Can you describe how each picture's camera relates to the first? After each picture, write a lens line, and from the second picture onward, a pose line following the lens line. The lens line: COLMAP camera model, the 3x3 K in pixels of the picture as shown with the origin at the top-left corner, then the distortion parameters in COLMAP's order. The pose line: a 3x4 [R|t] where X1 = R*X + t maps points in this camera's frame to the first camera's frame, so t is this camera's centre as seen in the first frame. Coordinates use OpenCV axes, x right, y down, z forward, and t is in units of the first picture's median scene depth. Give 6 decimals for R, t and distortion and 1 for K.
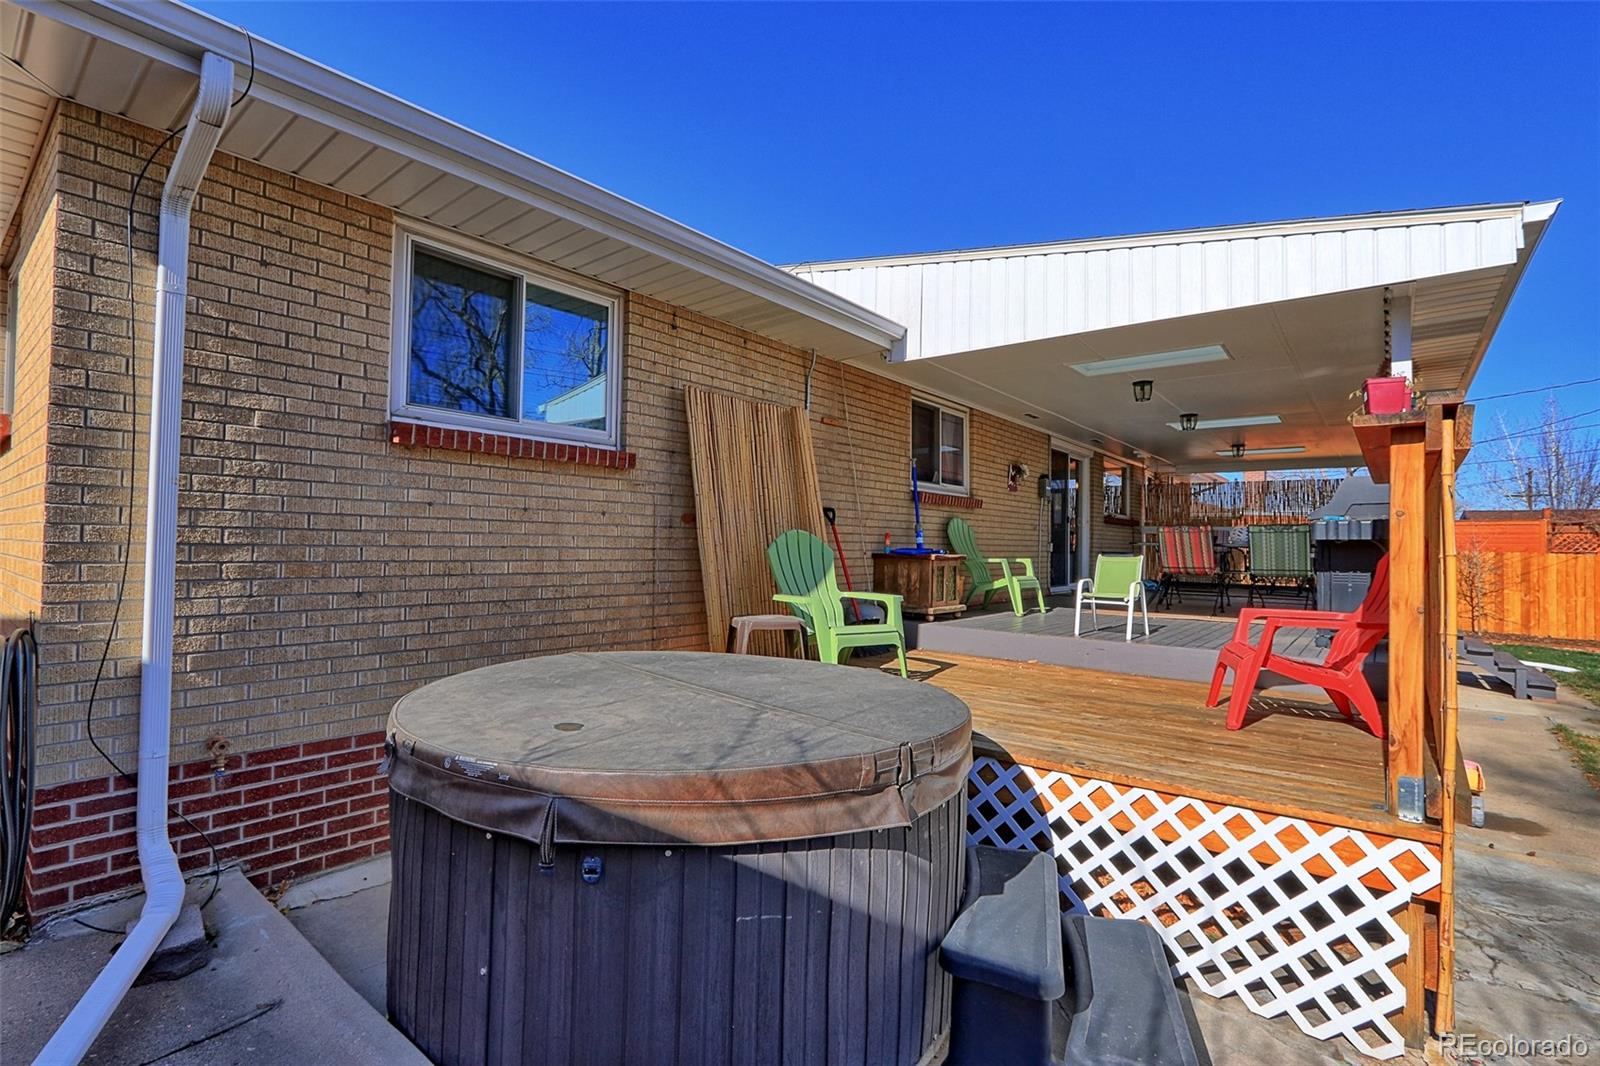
lens RADIAL K [[747.3, 0, 796.0], [0, 747.3, 530.7], [0, 0, 1]] dist [-0.012008, 0.000111]
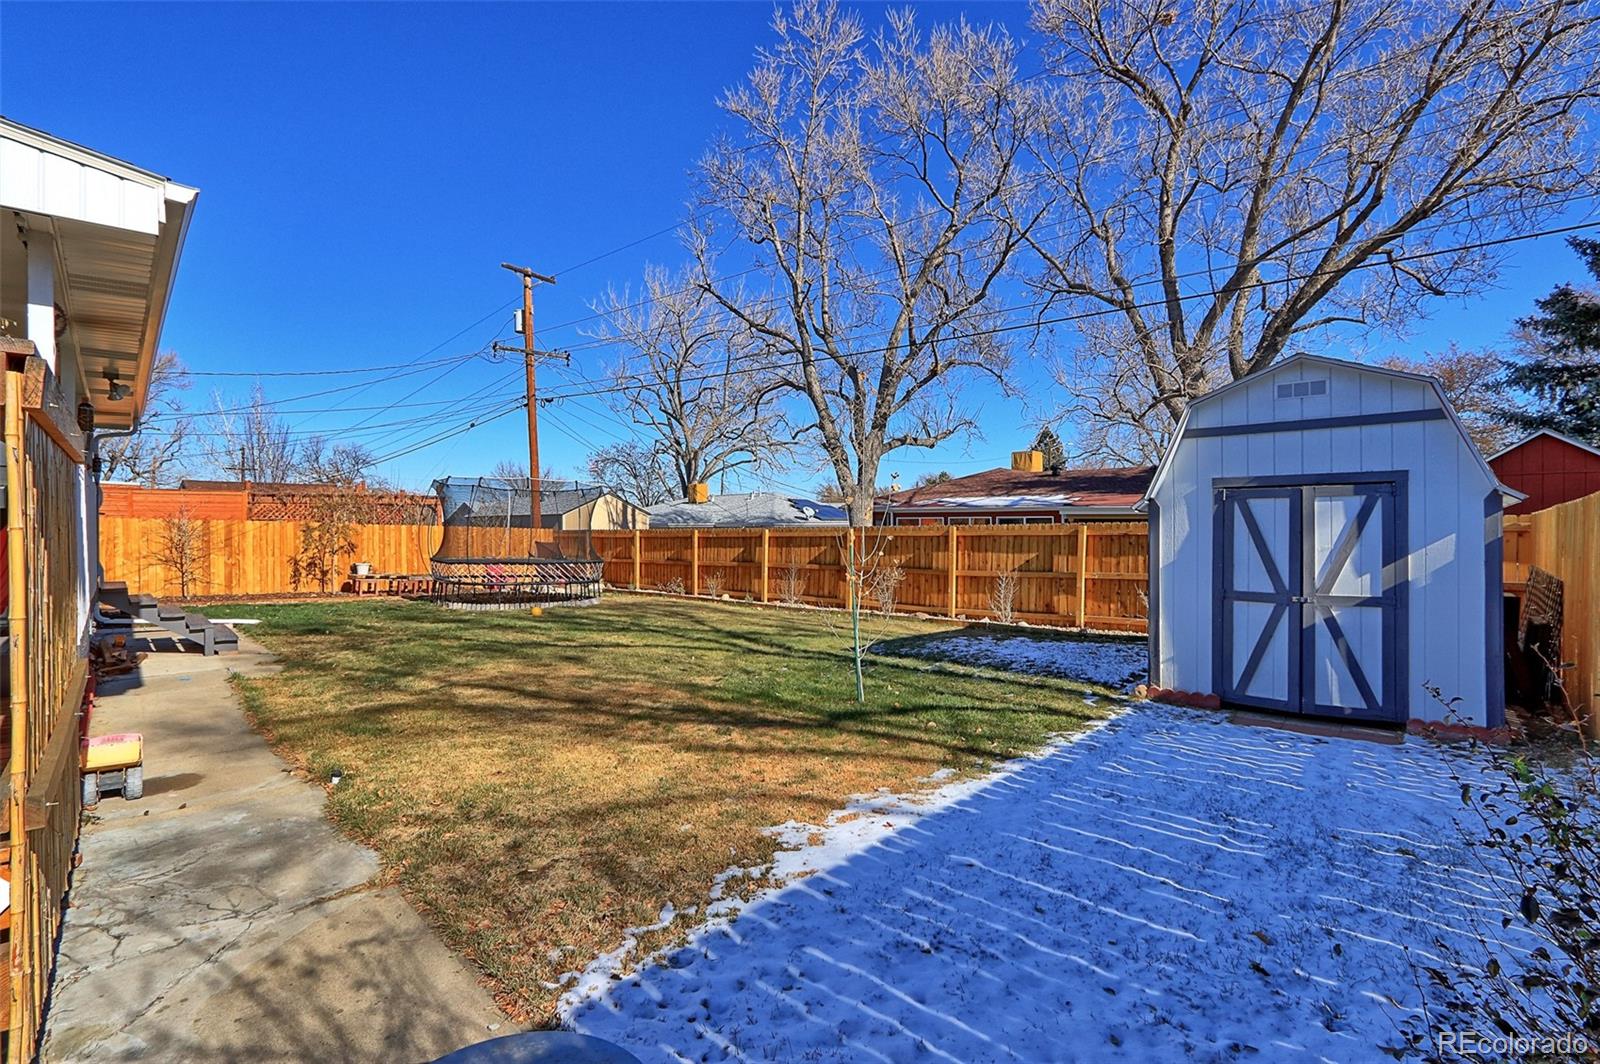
lens RADIAL K [[747.3, 0, 795.4], [0, 747.3, 529.5], [0, 0, 1]] dist [-0.012008, 0.000111]
pose [[0.147285, -0.022922, 0.988828, 0.034726], [-0.017980, 0.999504, 0.025848, -0.000891], [-0.988931, -0.021586, 0.146800, -0.007279]]
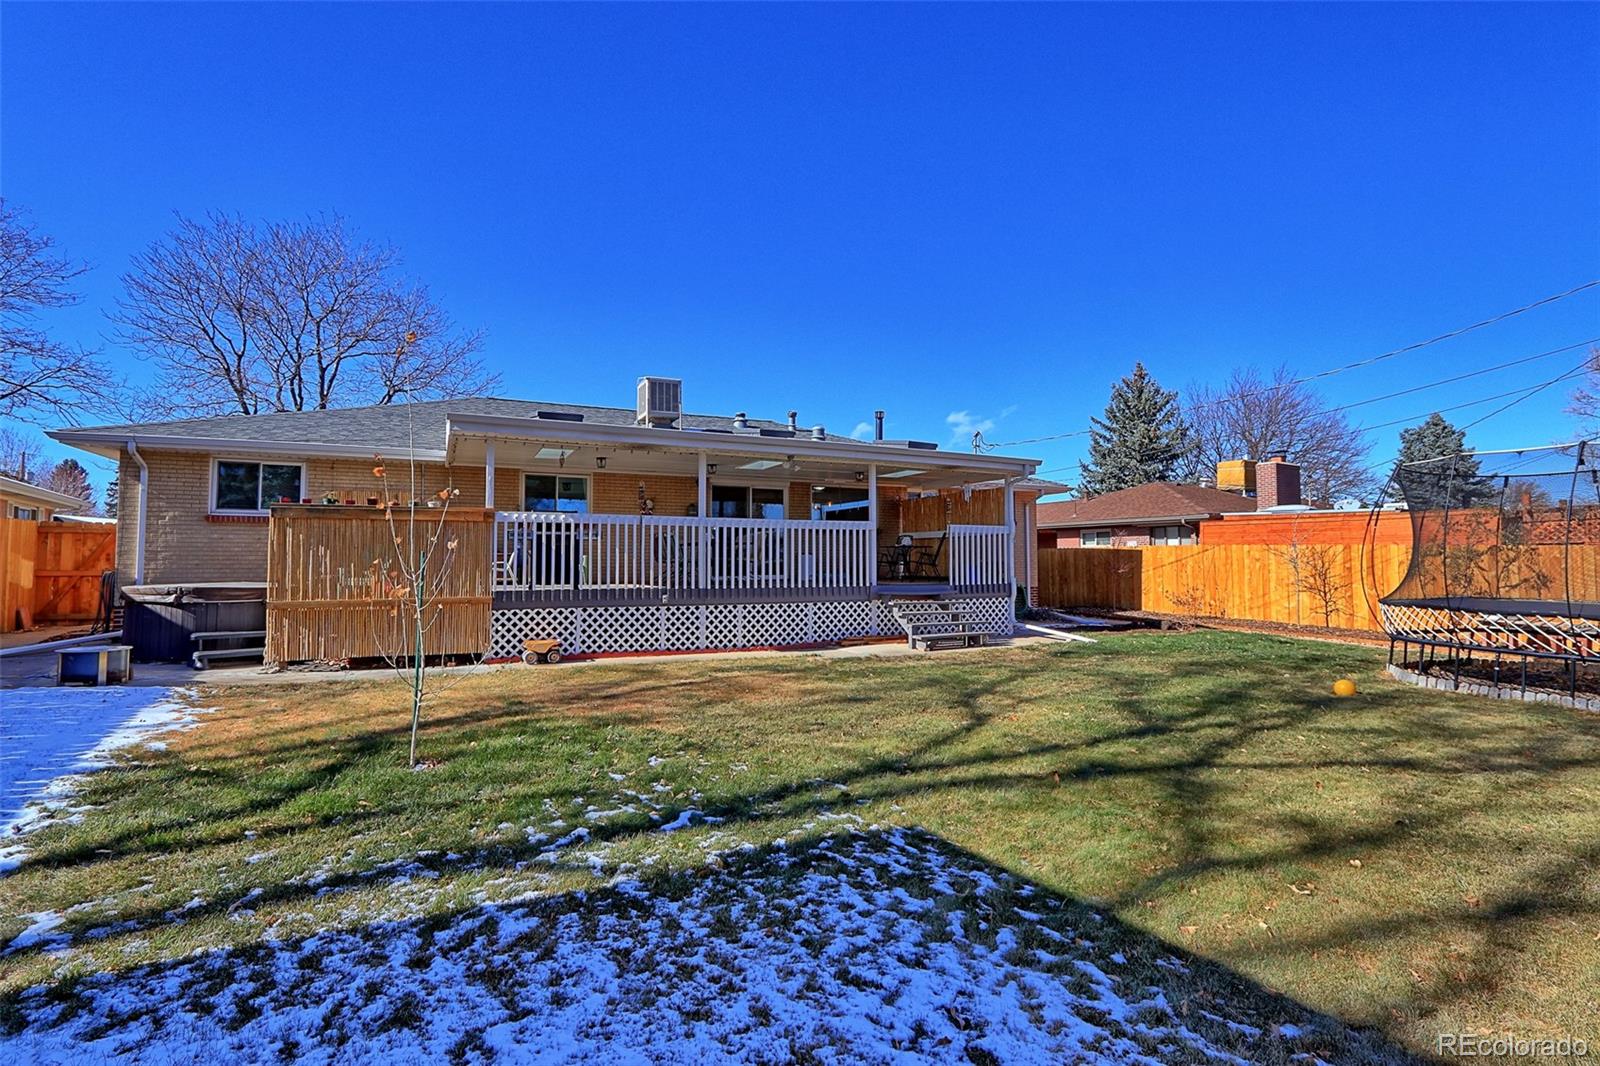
lens RADIAL K [[747.3, 0, 792.7], [0, 747.3, 549.1], [0, 0, 1]] dist [-0.012008, 0.000111]
pose [[0.899898, -0.029962, -0.435071, 1.837784], [0.026901, 0.999551, -0.013195, 0.069866], [0.435271, 0.000171, 0.900300, -0.496612]]
